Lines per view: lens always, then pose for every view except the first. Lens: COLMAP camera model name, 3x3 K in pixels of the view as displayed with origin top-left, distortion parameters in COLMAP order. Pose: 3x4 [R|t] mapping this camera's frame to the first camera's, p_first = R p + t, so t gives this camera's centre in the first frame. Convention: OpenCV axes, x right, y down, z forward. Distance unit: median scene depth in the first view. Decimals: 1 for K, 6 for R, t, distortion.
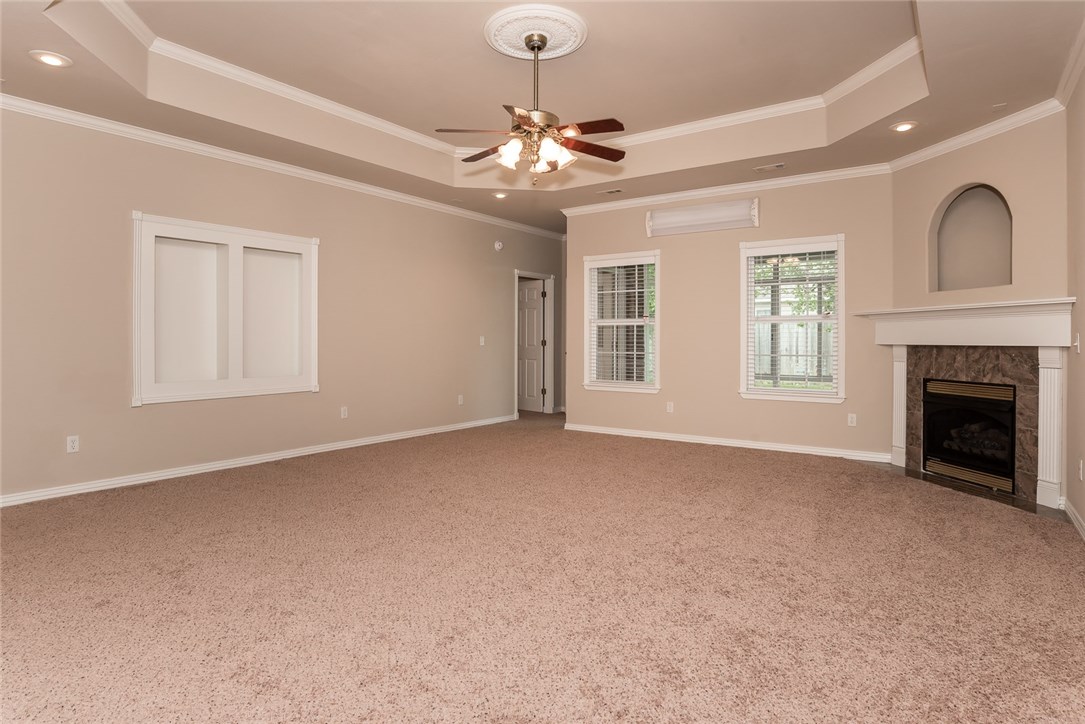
lens RADIAL K [[552.8, 0, 548.8], [0, 552.8, 350.4], [0, 0, 1]] dist [-0.035600, 0.001085]
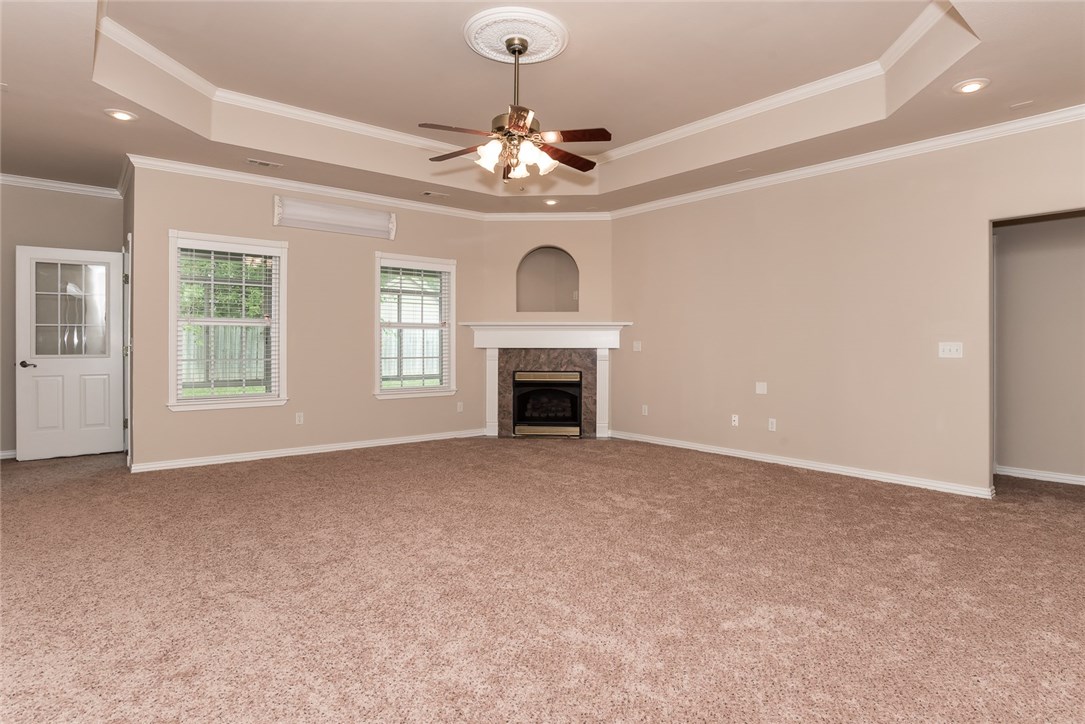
lens RADIAL K [[552.8, 0, 548.8], [0, 552.8, 350.4], [0, 0, 1]] dist [-0.035600, 0.001085]
pose [[0.323447, -0.010007, 0.946193, -0.663097], [0.015074, 0.999872, 0.005422, -0.009718], [-0.946126, 0.012510, 0.323557, 0.430900]]
